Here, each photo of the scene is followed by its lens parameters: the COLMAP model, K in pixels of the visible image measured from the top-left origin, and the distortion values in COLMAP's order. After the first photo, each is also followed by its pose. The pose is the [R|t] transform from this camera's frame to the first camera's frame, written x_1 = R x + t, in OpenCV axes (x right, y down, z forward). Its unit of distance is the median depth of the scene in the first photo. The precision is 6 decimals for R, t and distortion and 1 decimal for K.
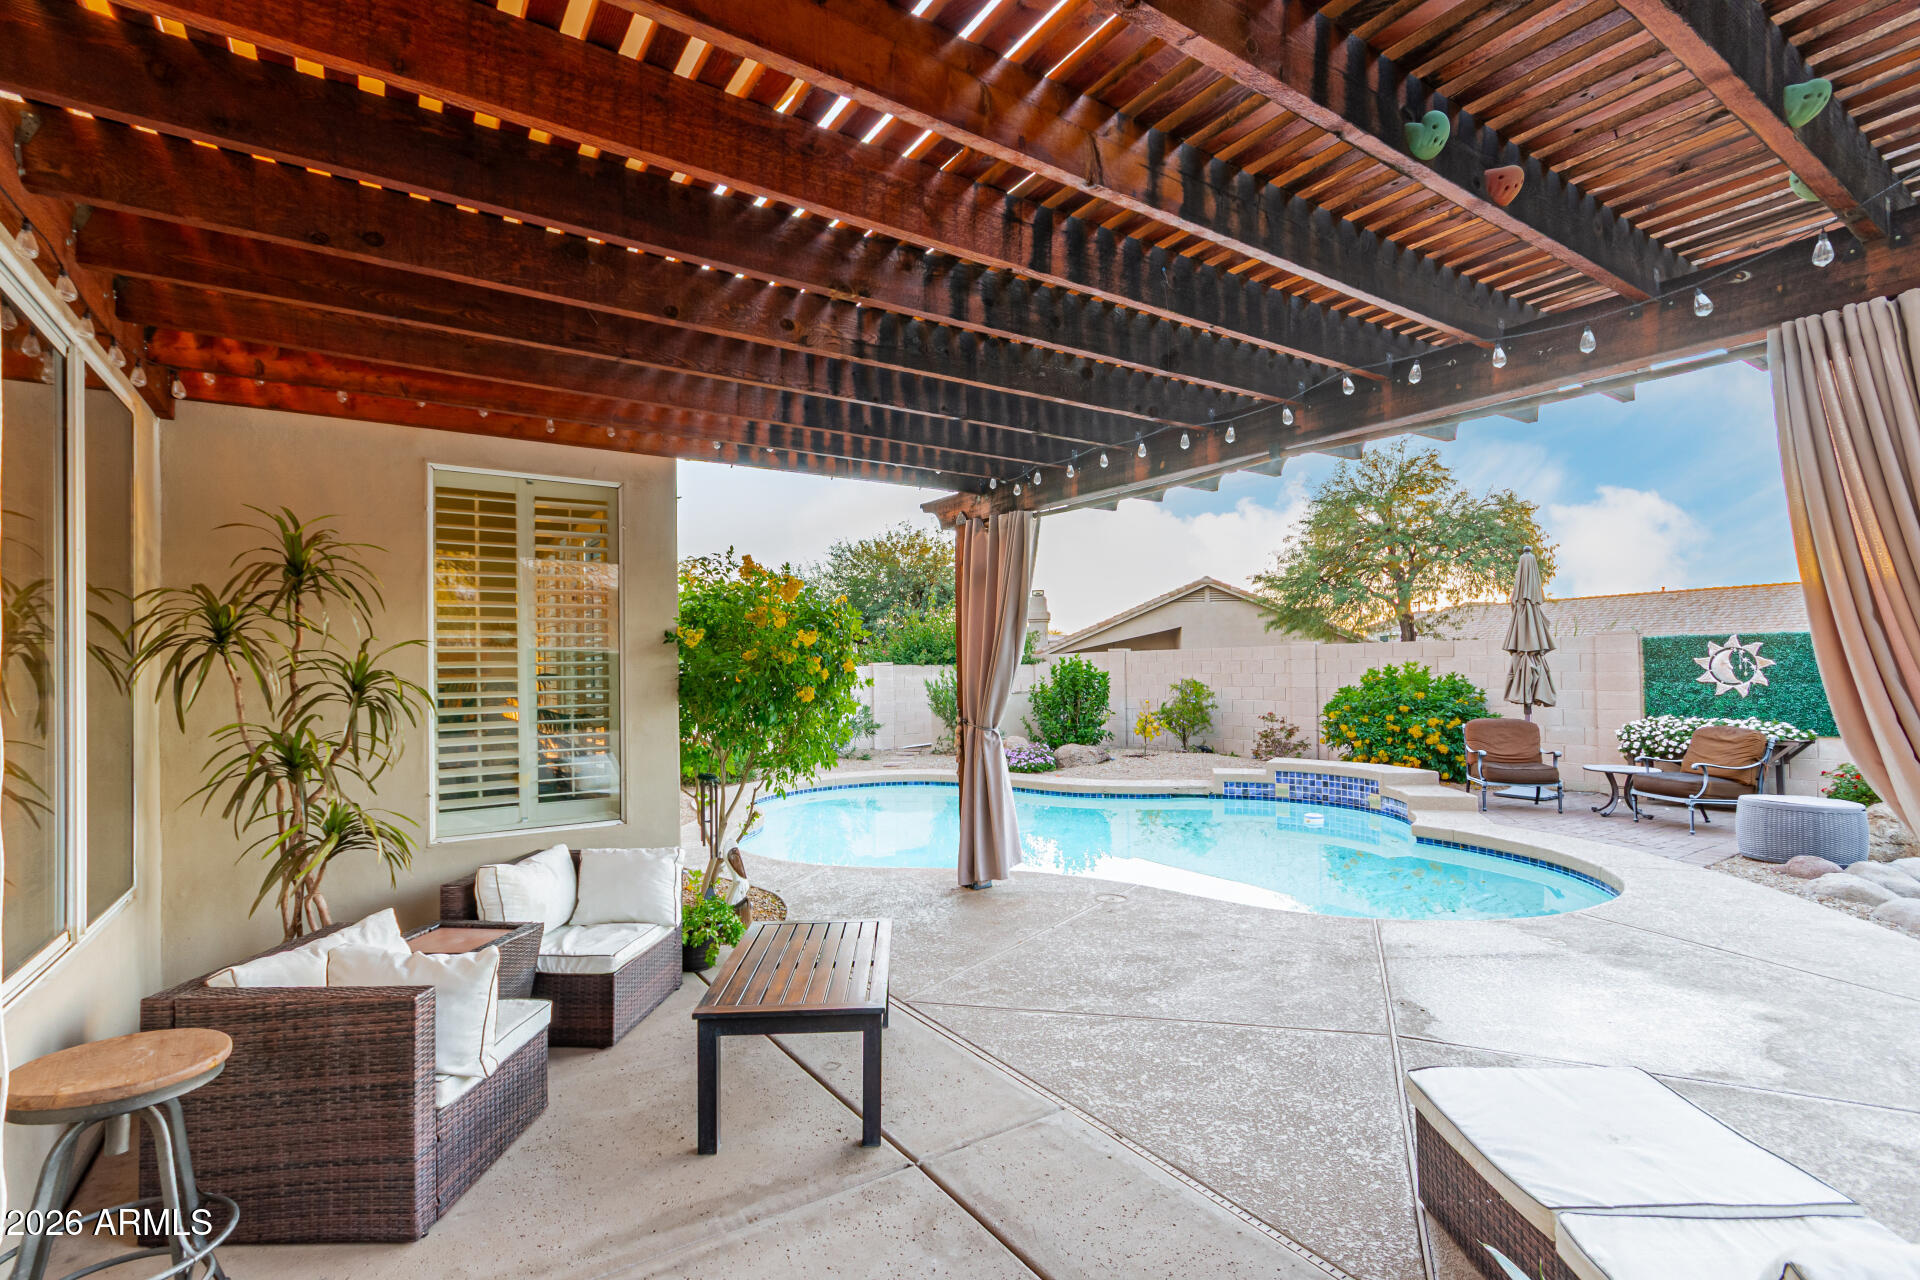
lens RADIAL K [[886.5, 0, 967.7], [0, 886.5, 646.2], [0, 0, 1]] dist [0.000812, 0.000541]
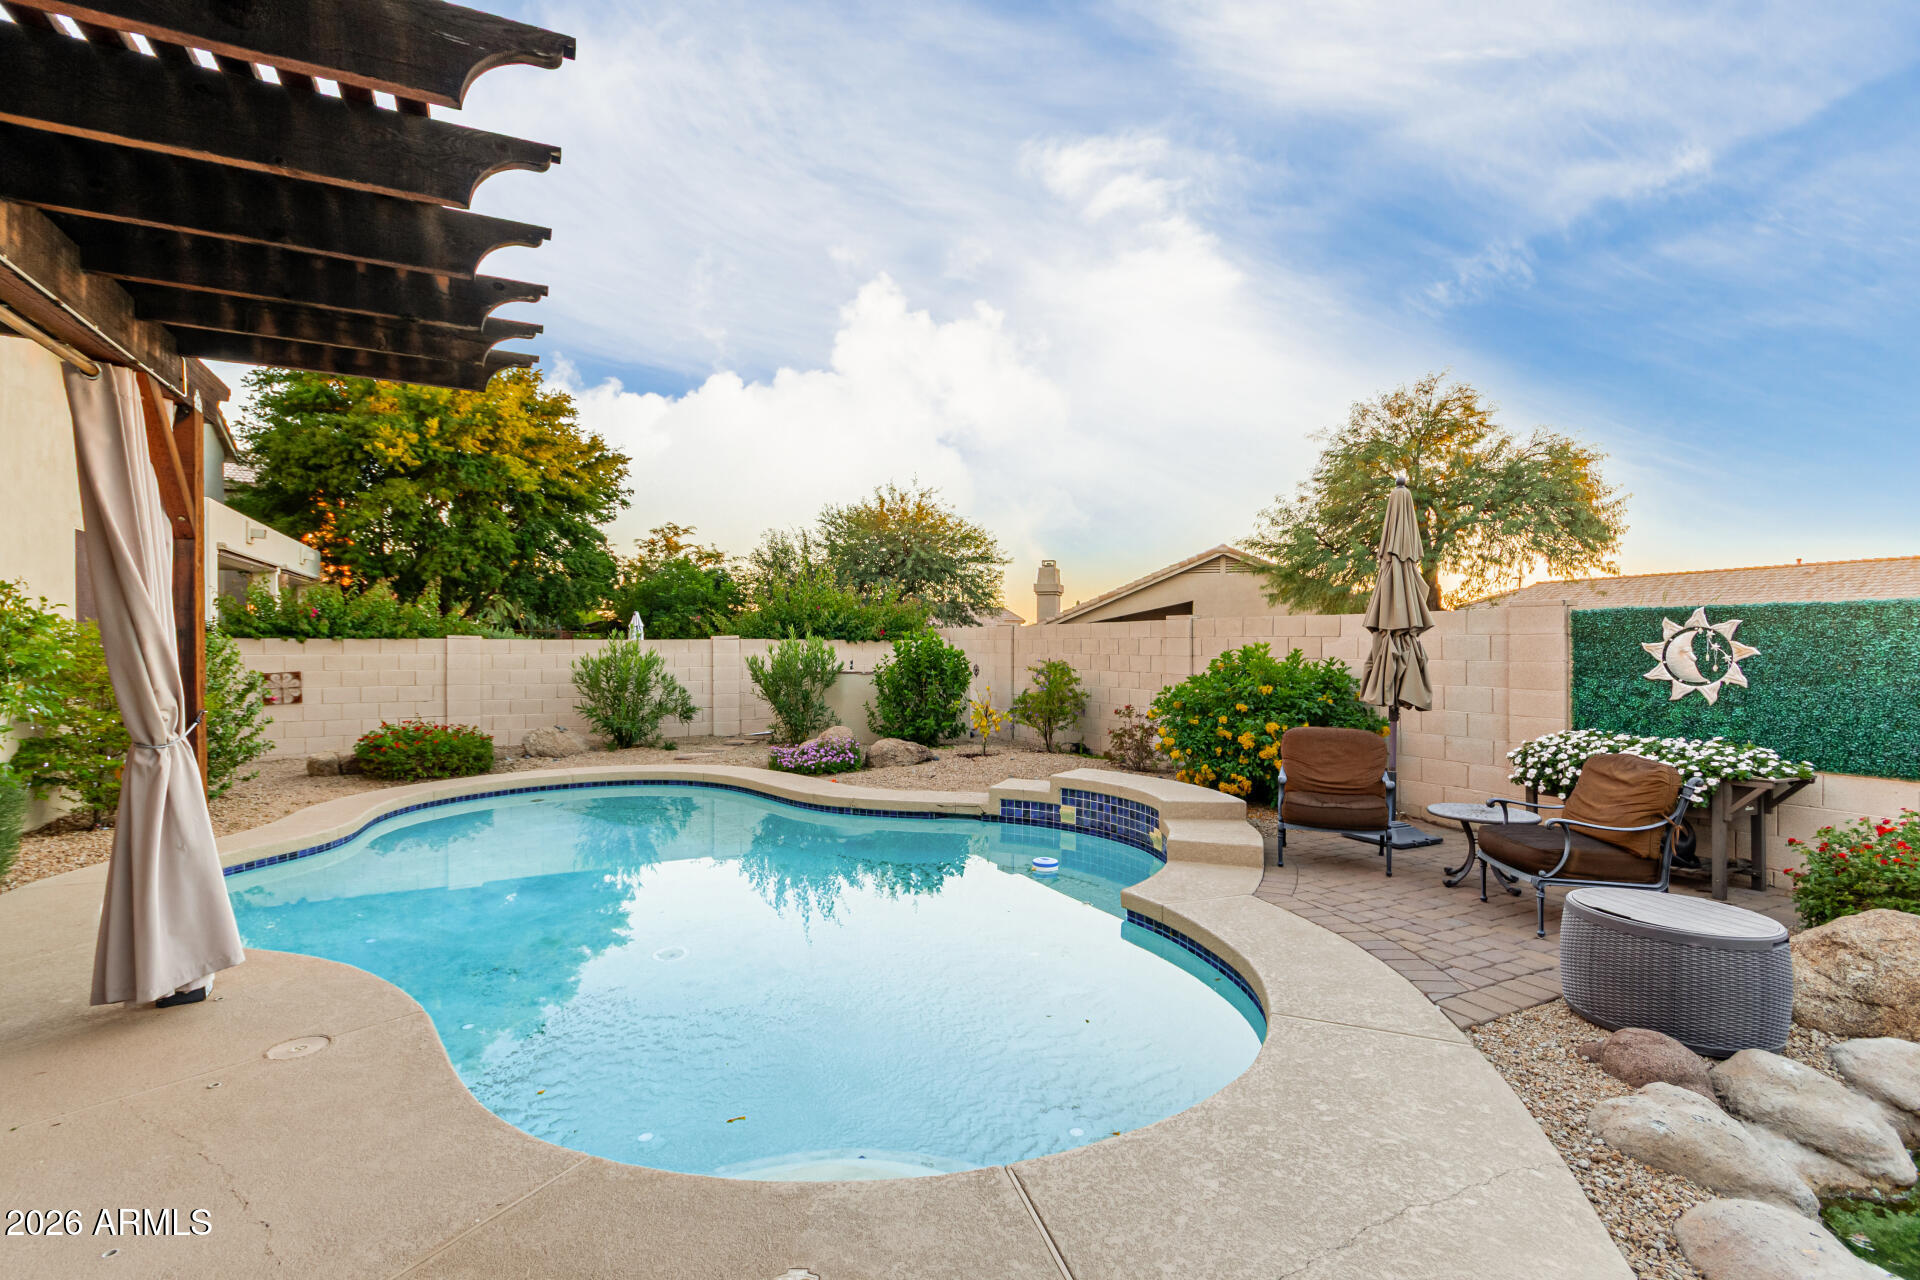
lens RADIAL K [[886.5, 0, 967.7], [0, 886.5, 646.2], [0, 0, 1]] dist [0.000812, 0.000541]
pose [[0.993982, 0.013501, -0.108707, 0.380752], [-0.010448, 0.999536, 0.028602, 0.002262], [0.109043, -0.027294, 0.993662, 0.283656]]
